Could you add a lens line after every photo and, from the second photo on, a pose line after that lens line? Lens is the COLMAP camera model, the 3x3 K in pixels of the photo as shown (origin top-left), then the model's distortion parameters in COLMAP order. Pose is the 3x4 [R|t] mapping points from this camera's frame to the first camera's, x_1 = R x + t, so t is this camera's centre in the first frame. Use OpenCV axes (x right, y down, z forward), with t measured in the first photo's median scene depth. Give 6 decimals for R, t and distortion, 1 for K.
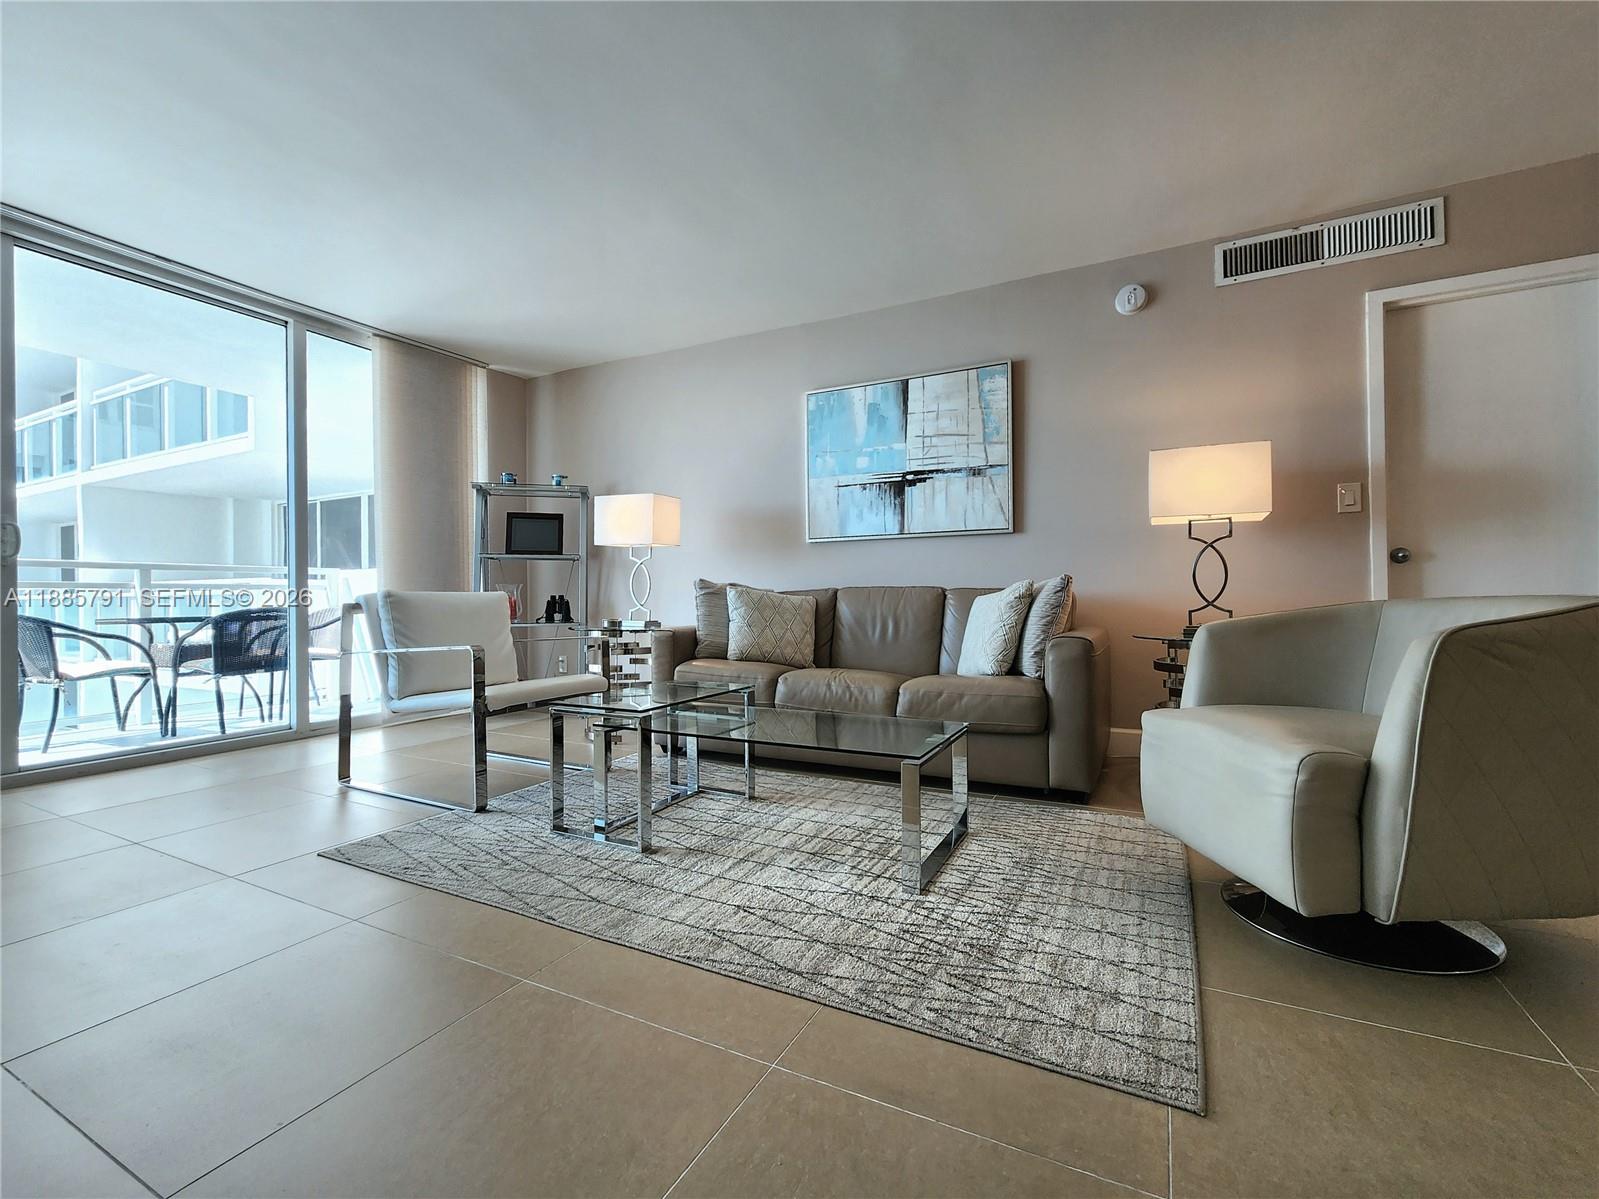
lens RADIAL K [[694.7, 0, 799.6], [0, 694.7, 593.7], [0, 0, 1]] dist [-0.003762, 0.000343]
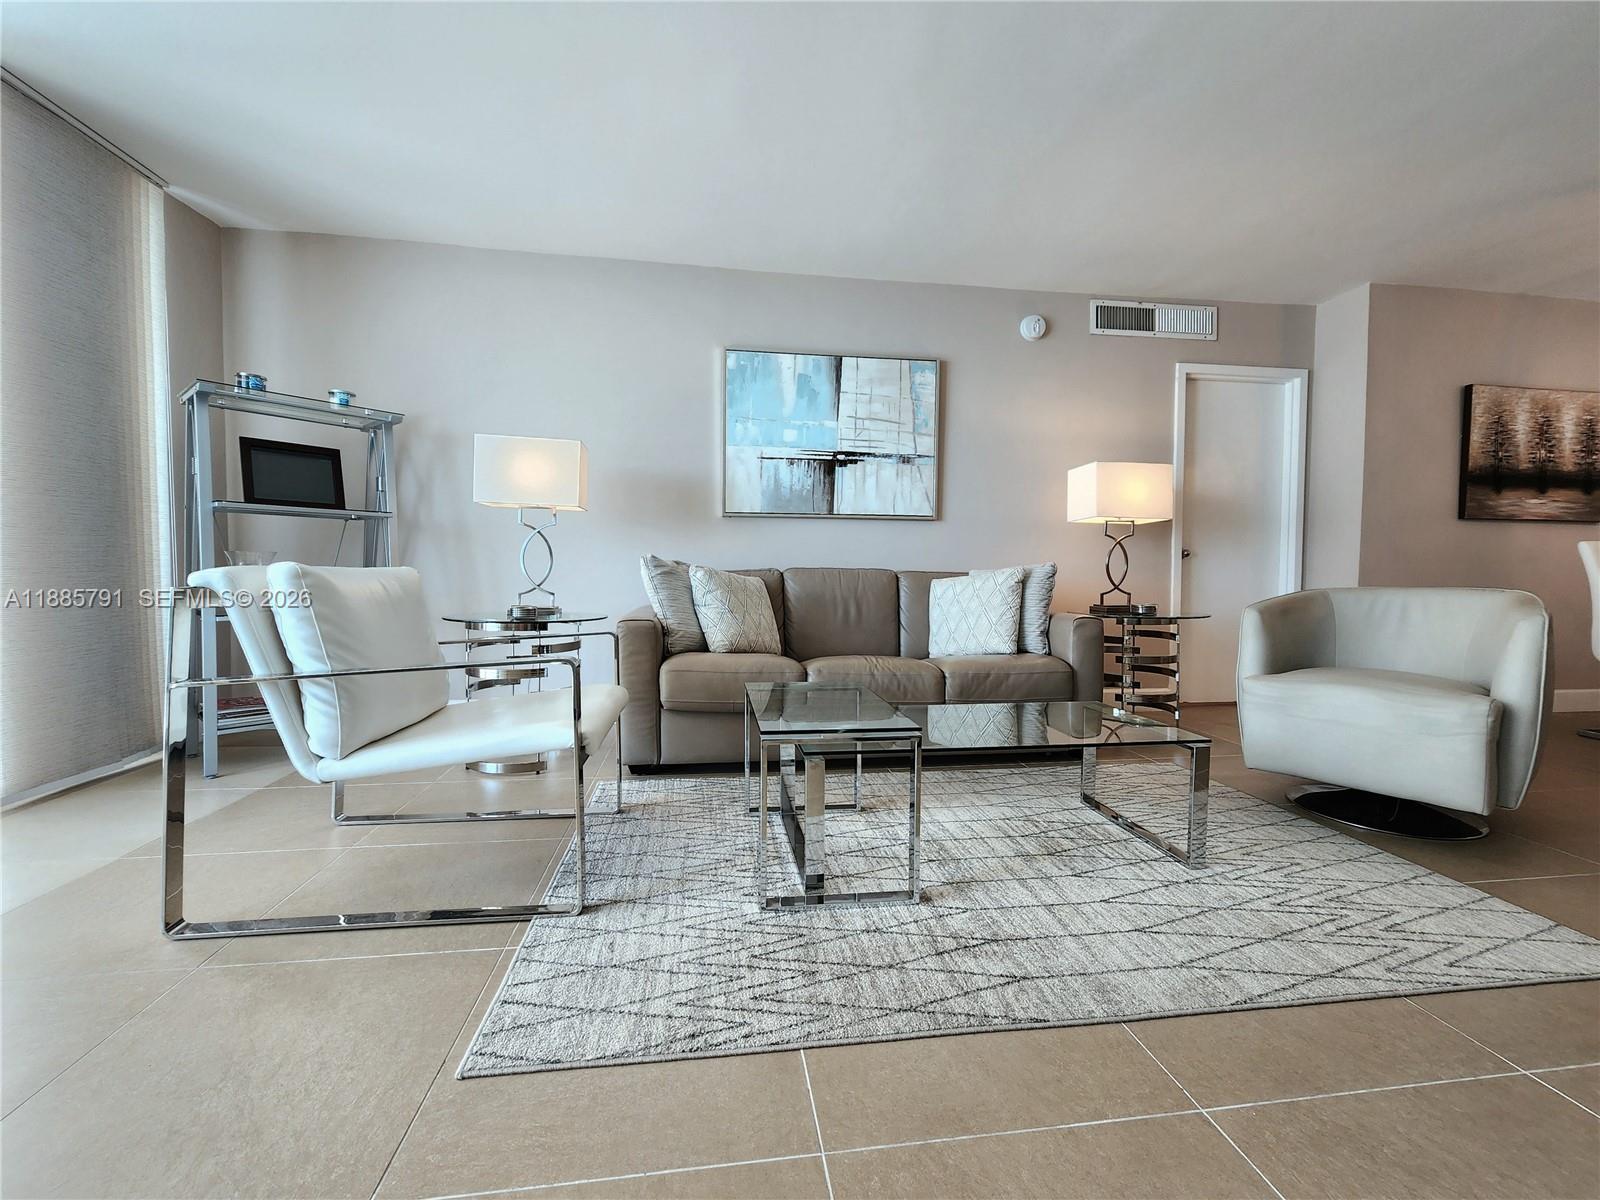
lens RADIAL K [[663.0, 0, 802.7], [0, 663.0, 592.8], [0, 0, 1]] dist [0.001788, 0.000780]
pose [[0.815249, -0.005302, 0.579087, -0.580905], [-0.016136, 0.999362, 0.031867, -0.005737], [-0.578886, -0.035324, 0.814643, 0.346603]]
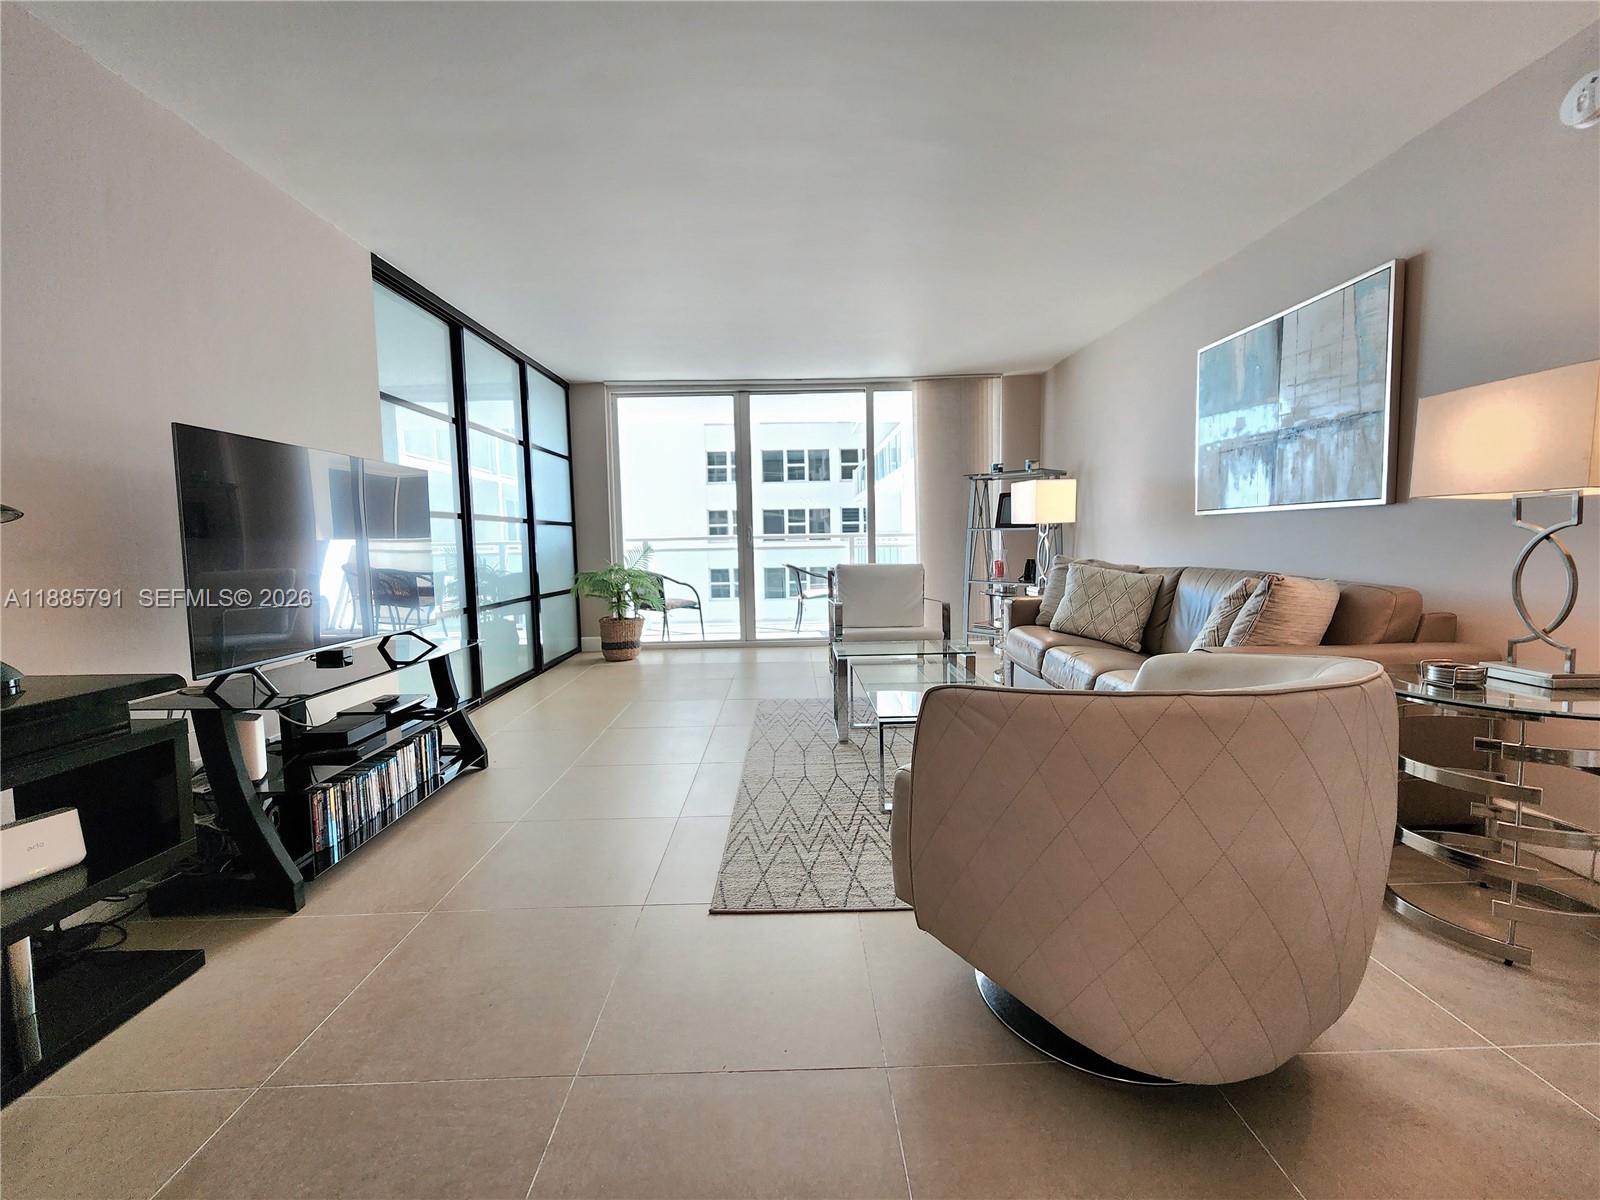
lens RADIAL K [[663.0, 0, 809.1], [0, 663.0, 584.9], [0, 0, 1]] dist [0.001788, 0.000780]
pose [[0.485740, 0.062955, -0.871833, 0.788703], [0.013415, 0.996749, 0.079449, -0.083949], [0.874000, -0.050287, 0.483316, 0.159039]]
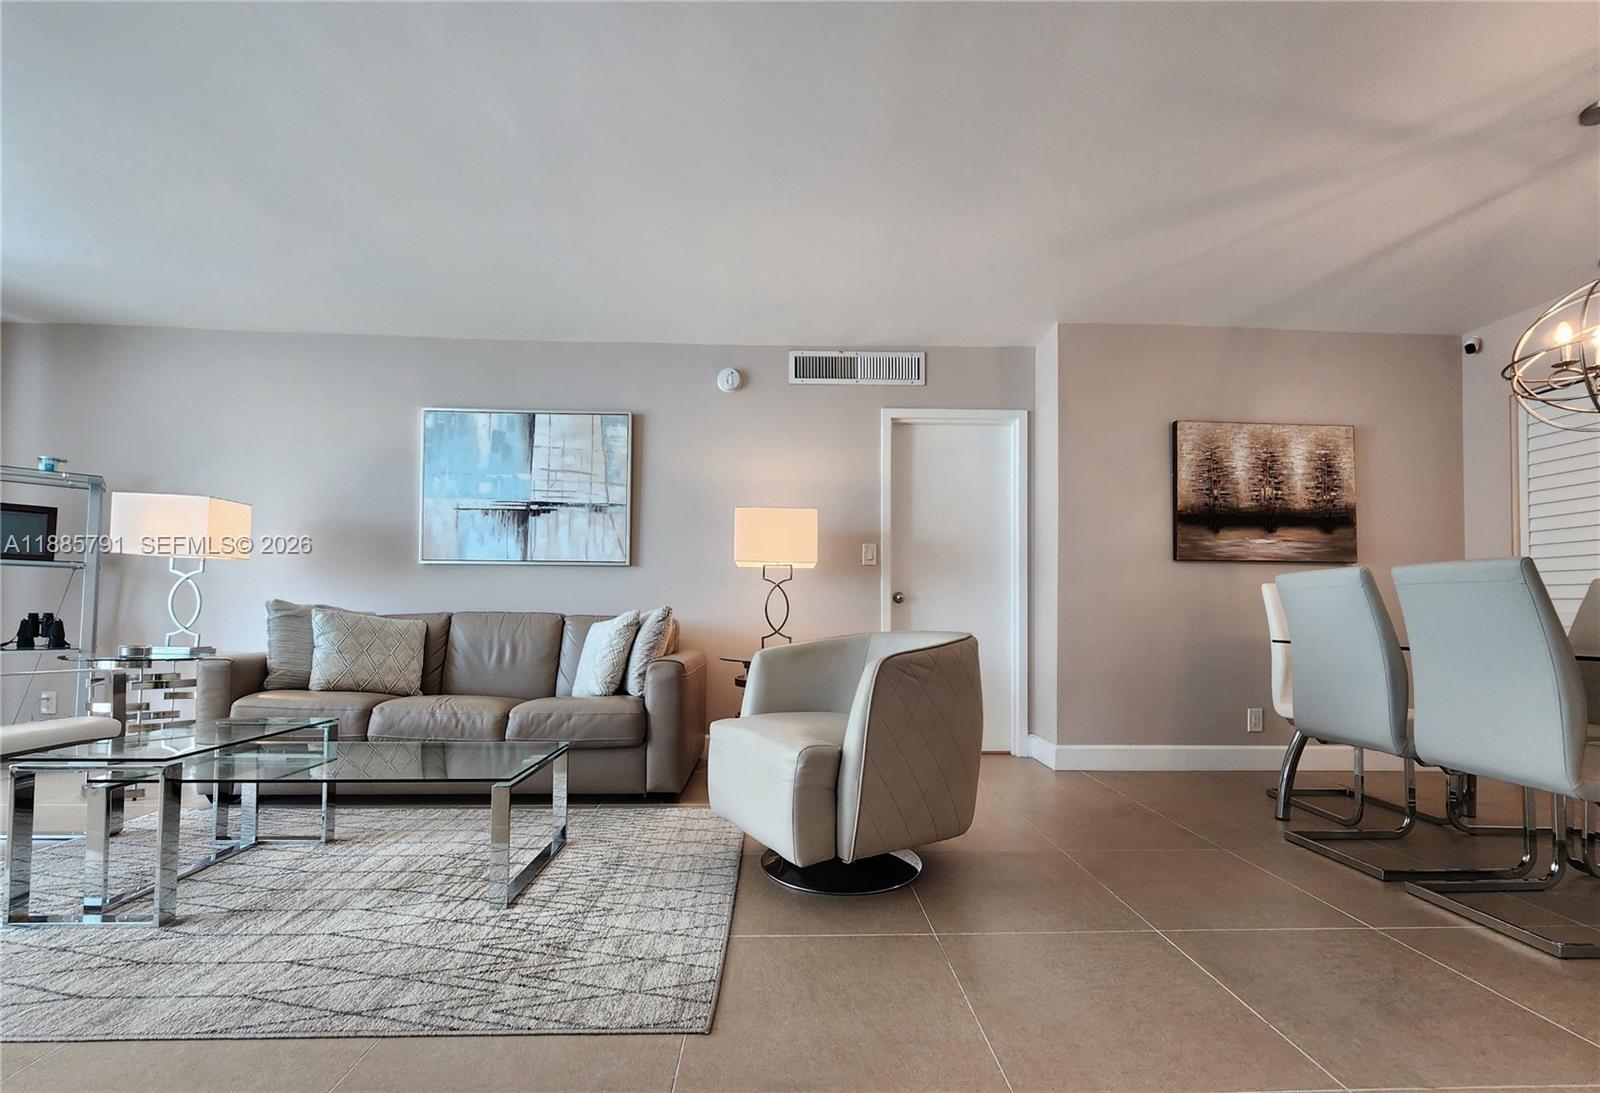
lens RADIAL K [[655.7, 0, 795.8], [0, 655.7, 599.0], [0, 0, 1]] dist [0.007828, -0.000592]
pose [[0.873528, 0.027662, 0.485987, 0.036057], [-0.017515, 0.999524, -0.025411, -0.015523], [-0.486458, 0.013685, 0.873597, -0.067535]]
